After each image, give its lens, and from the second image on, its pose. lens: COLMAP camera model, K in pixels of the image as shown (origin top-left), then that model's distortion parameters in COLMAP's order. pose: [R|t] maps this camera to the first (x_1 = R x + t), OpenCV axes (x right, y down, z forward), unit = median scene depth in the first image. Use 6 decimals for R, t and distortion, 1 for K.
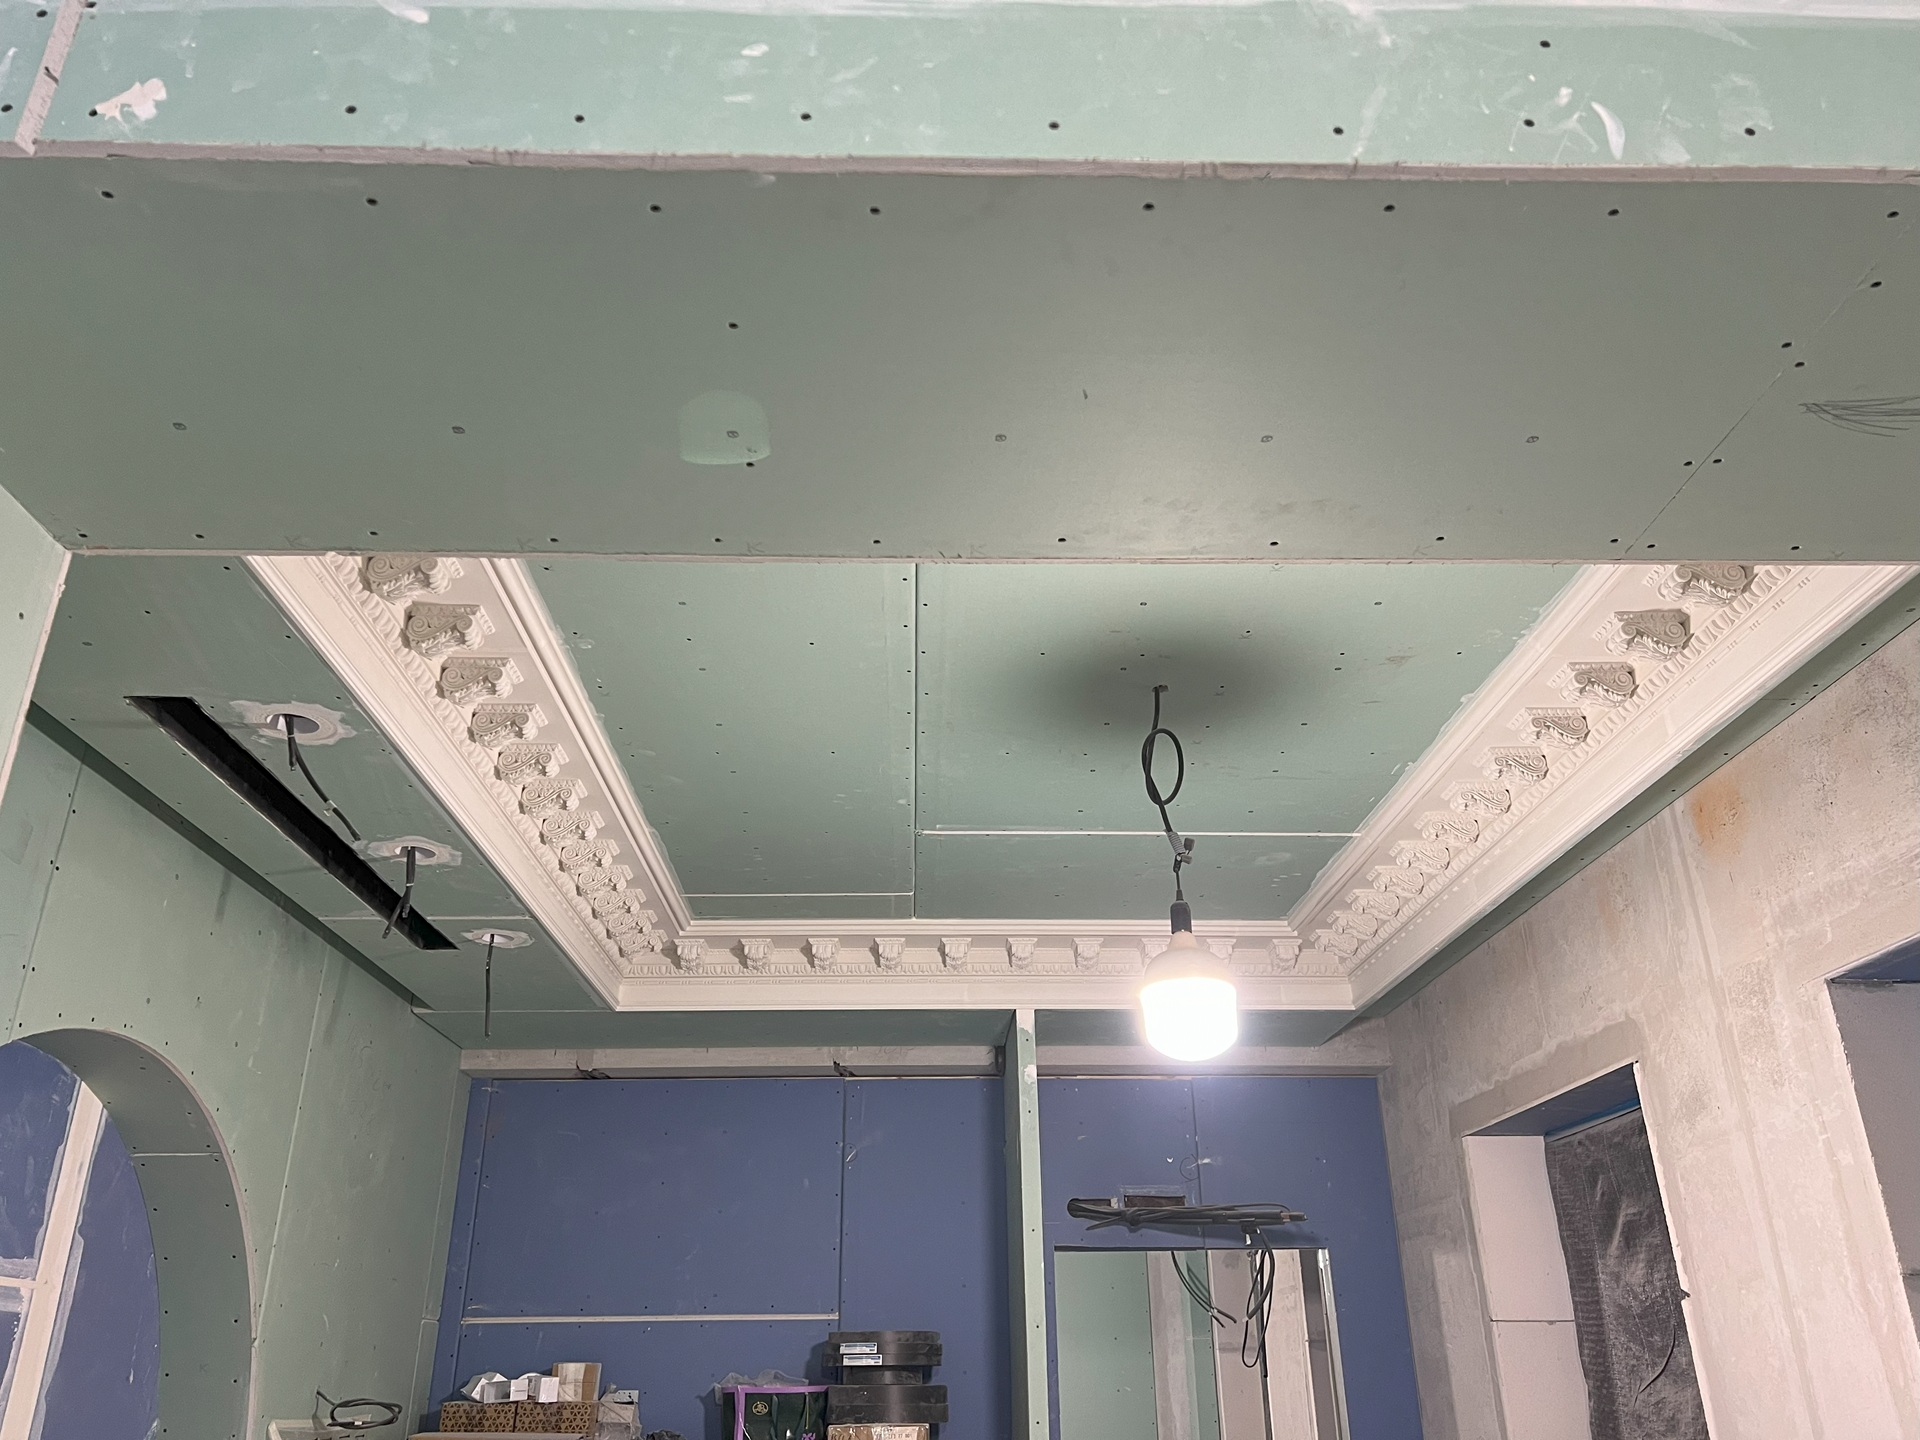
lens RADIAL K [[1414.2, 0, 960.0], [0, 1414.2, 720.0], [0, 0, 1]] dist [-0.001687, -0.000028]
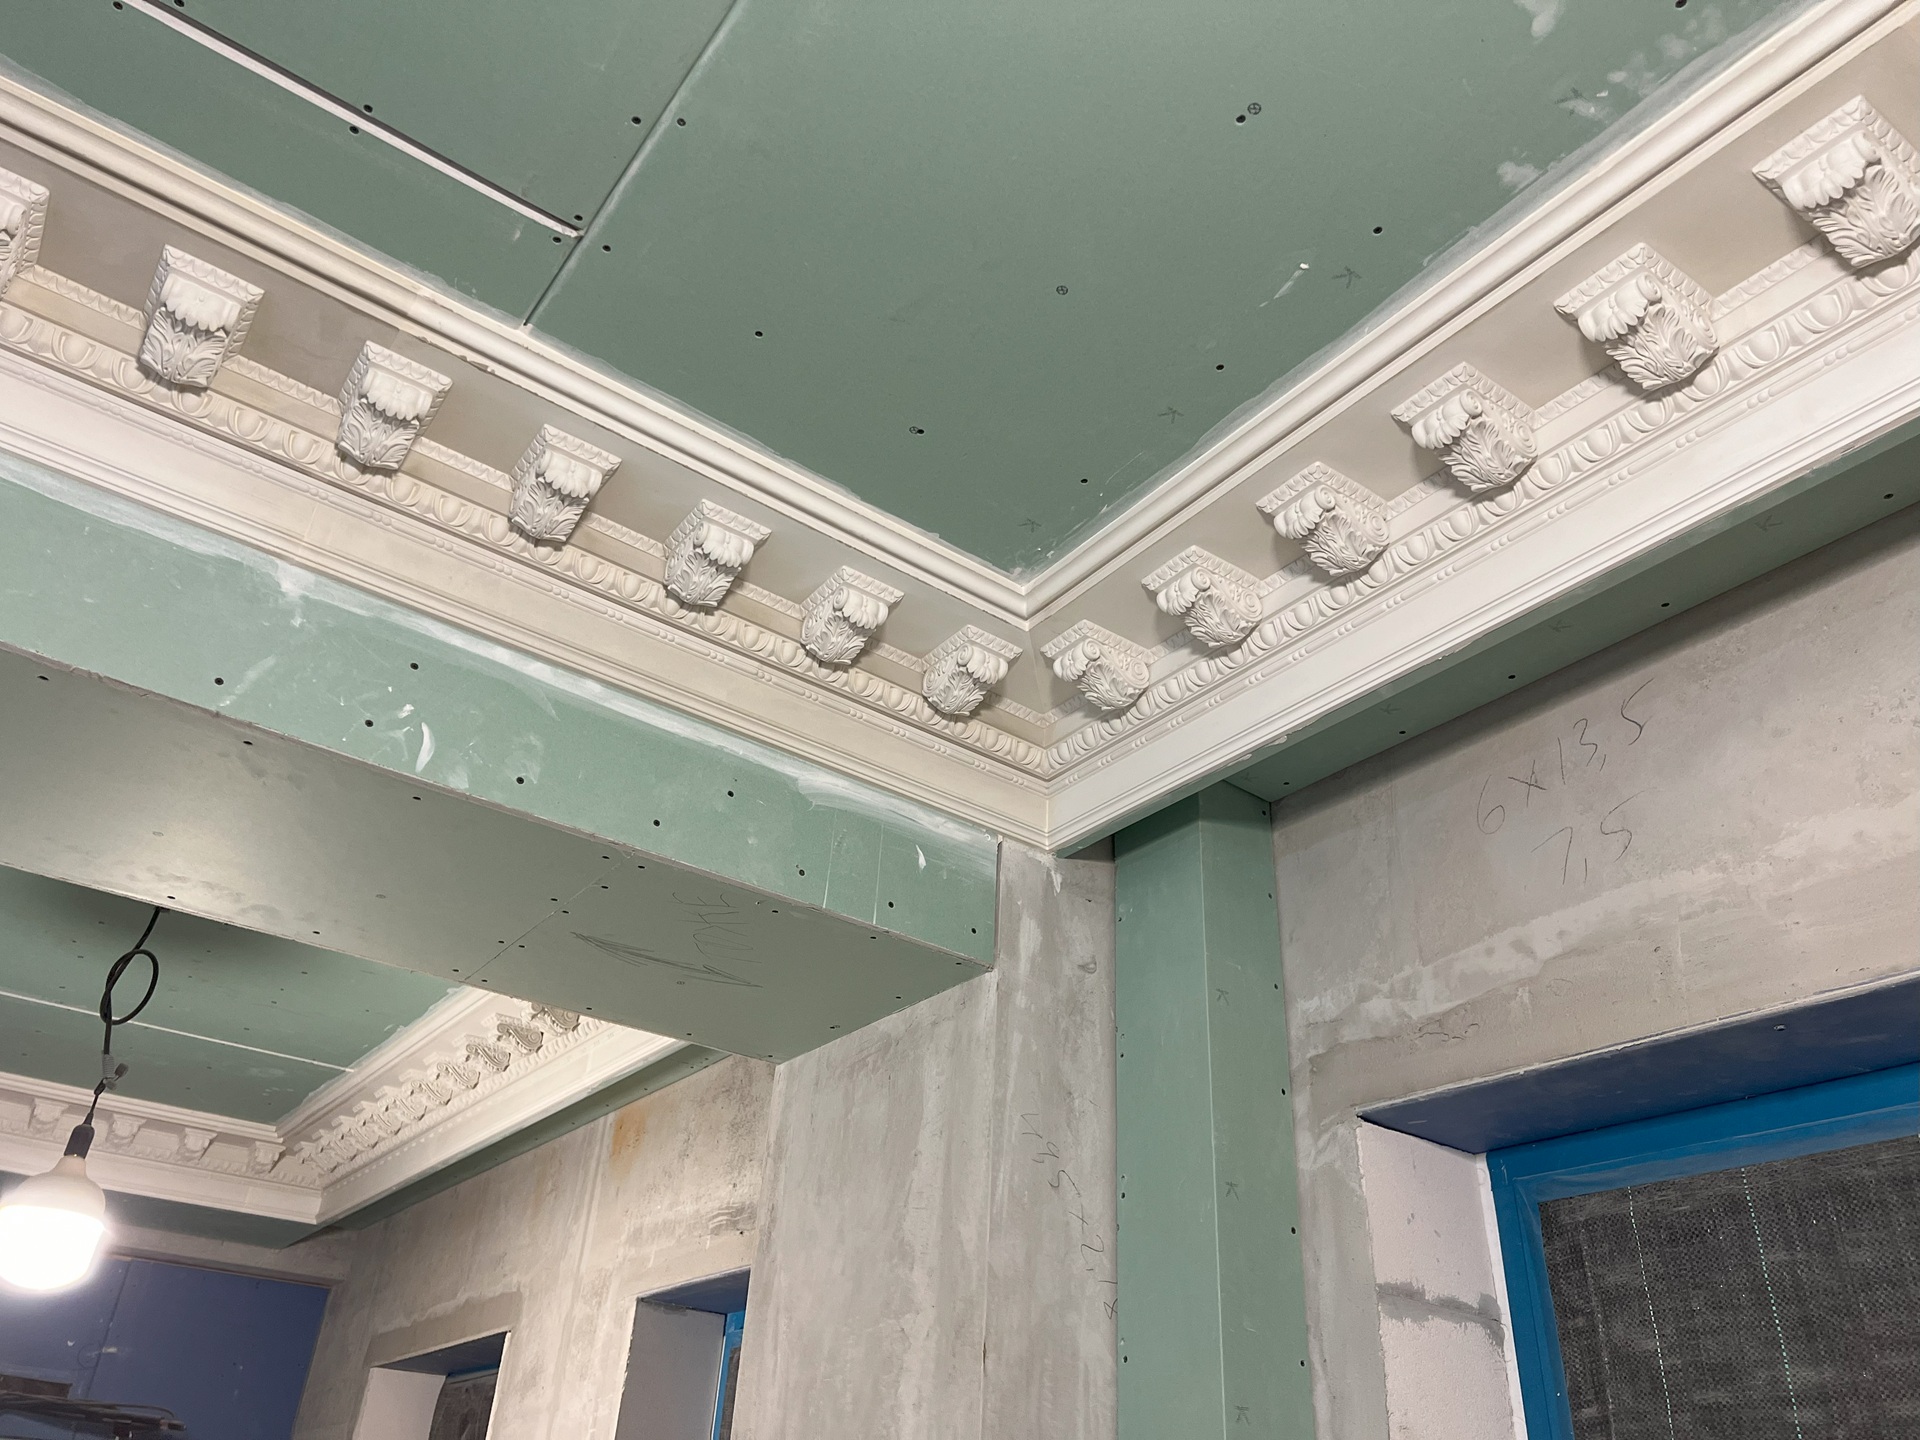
lens RADIAL K [[1414.2, 0, 960.0], [0, 1414.2, 720.0], [0, 0, 1]] dist [-0.001687, -0.000028]
pose [[0.816479, 0.335492, 0.469902, 0.082588], [-0.283113, 0.941933, -0.180580, -0.125309], [-0.503199, 0.014404, 0.864050, -0.178384]]
